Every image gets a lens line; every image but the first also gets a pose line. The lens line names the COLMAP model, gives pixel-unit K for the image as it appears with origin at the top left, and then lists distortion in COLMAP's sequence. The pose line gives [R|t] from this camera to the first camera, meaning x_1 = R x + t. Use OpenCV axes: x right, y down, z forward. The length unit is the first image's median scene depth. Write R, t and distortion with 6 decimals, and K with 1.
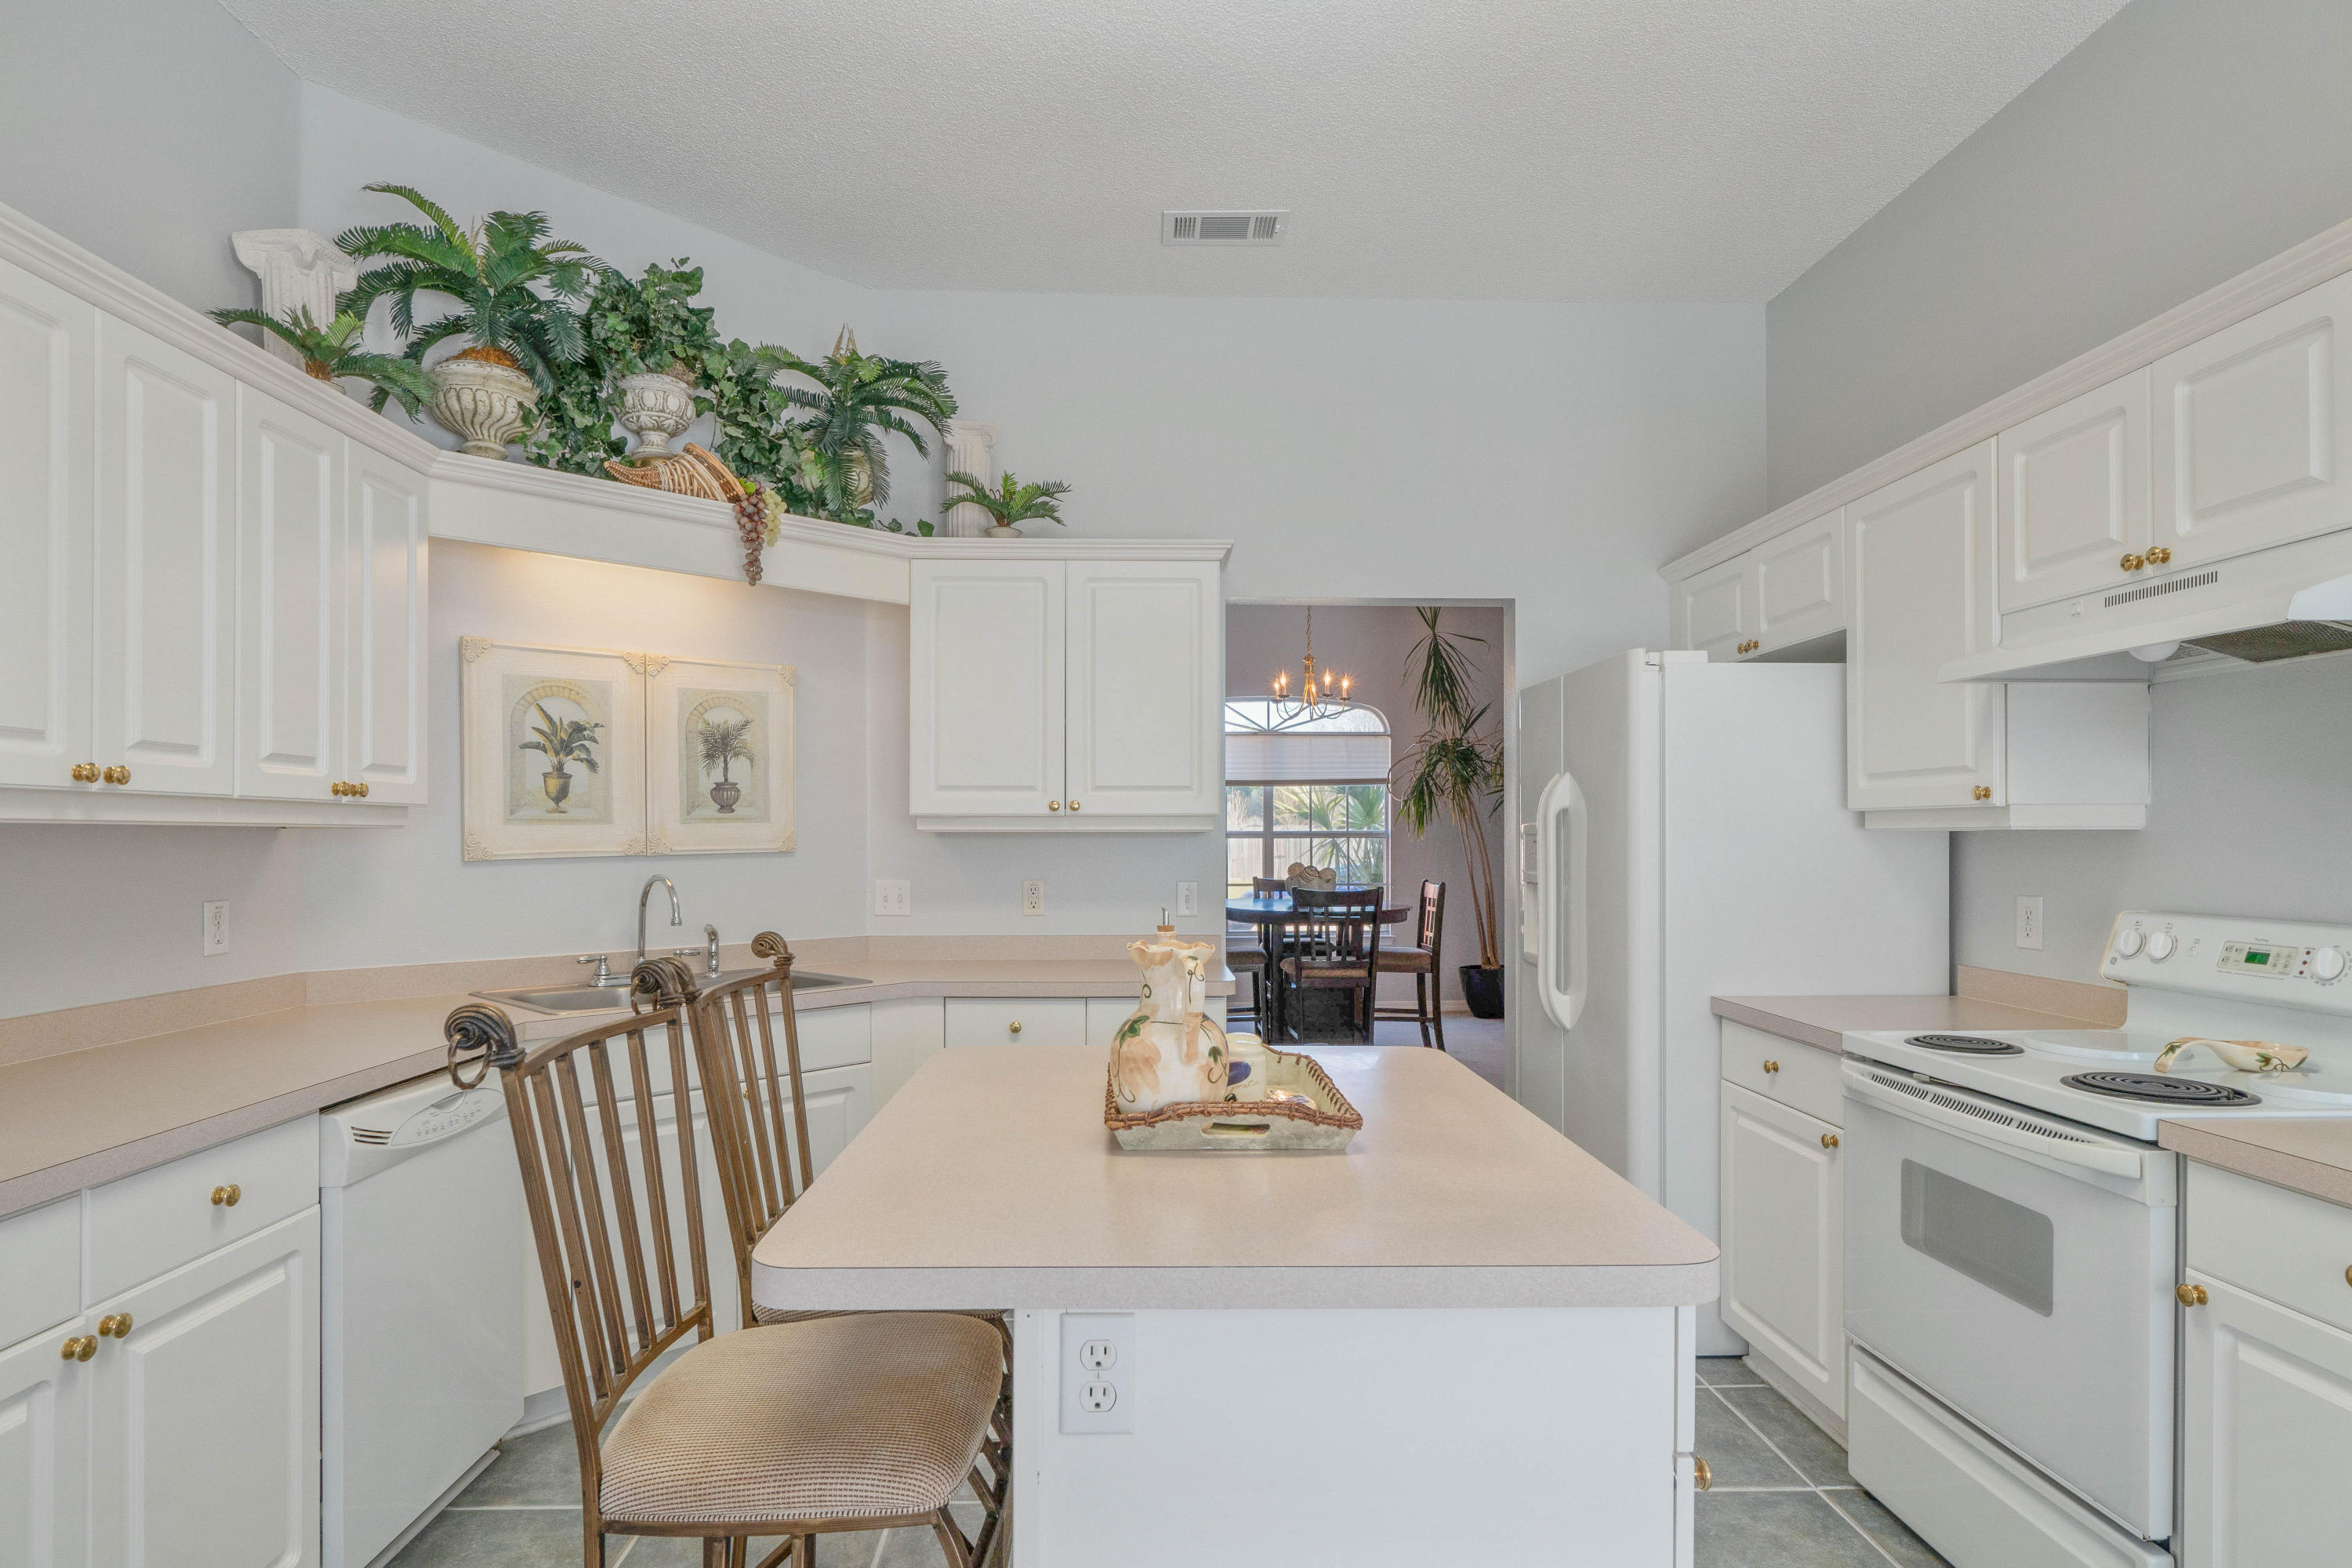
lens RADIAL K [[1246.5, 0, 1176.0], [0, 1246.5, 784.0], [0, 0, 1]] dist [0.002265, -0.011348]
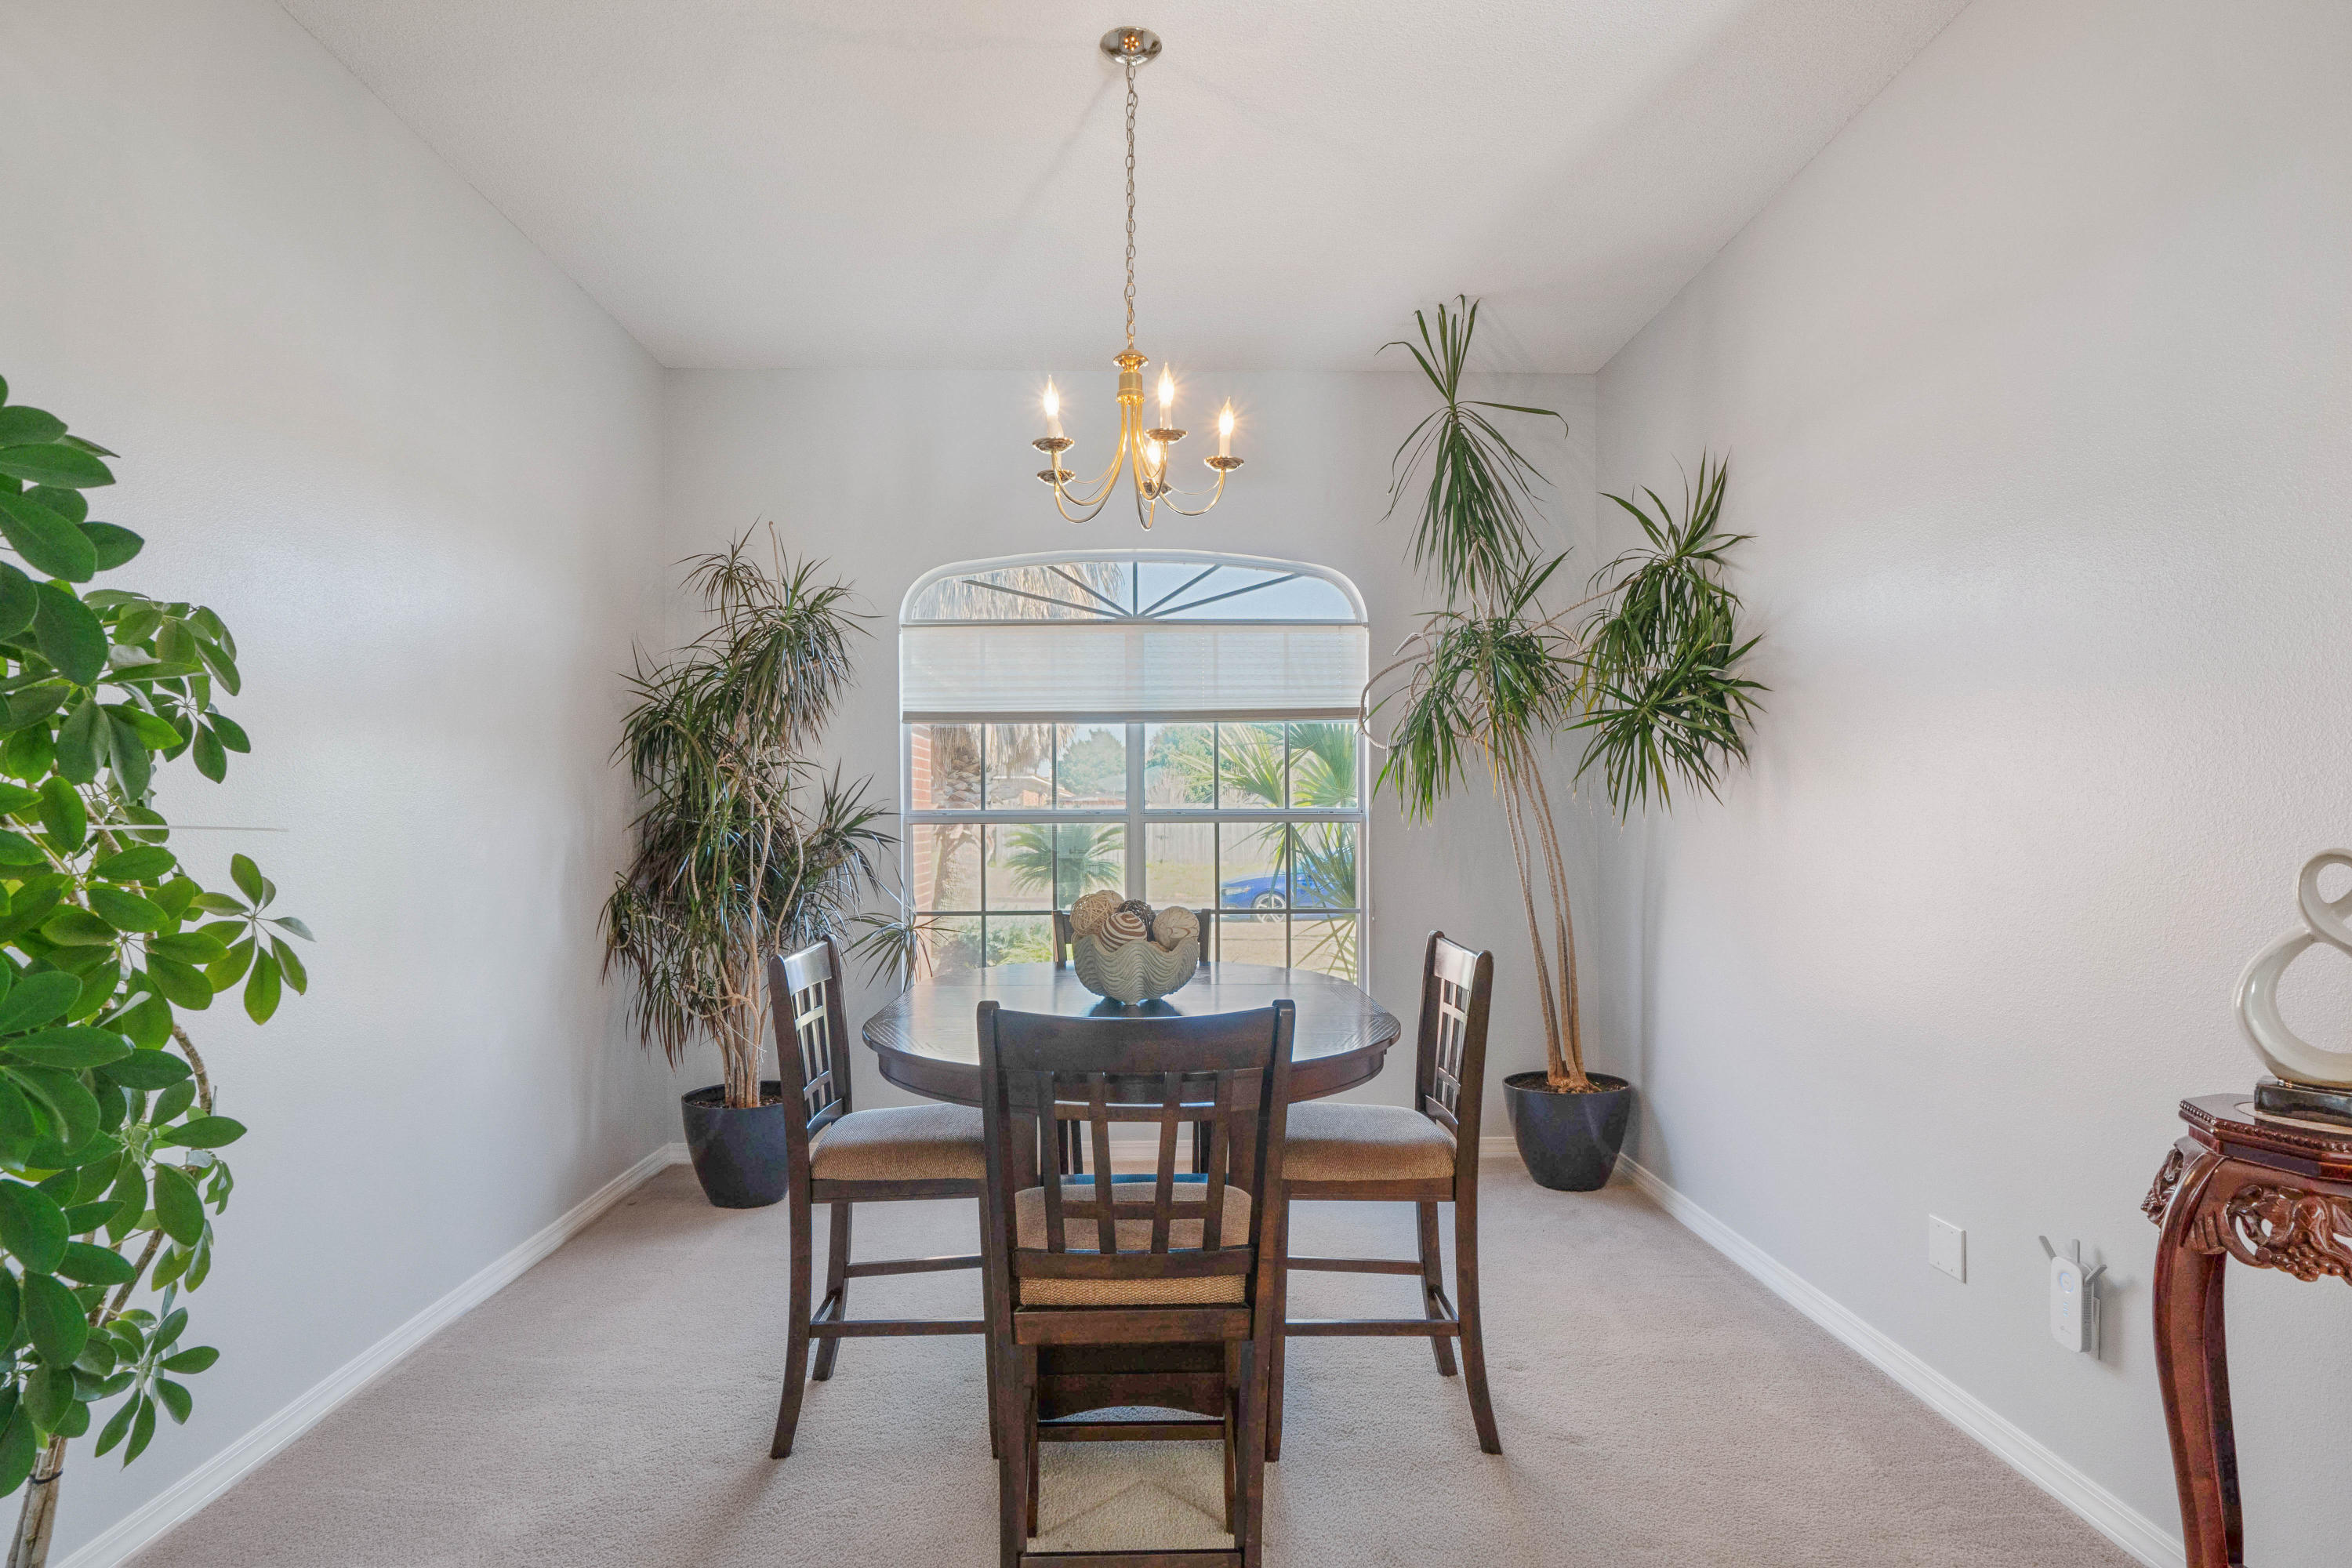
lens RADIAL K [[1246.5, 0, 1176.0], [0, 1246.5, 784.0], [0, 0, 1]] dist [0.002265, -0.011348]
pose [[0.999935, -0.008088, -0.008050, 0.100660], [0.008195, 0.999878, 0.013320, 0.020934], [0.007941, -0.013385, 0.999879, 0.504372]]
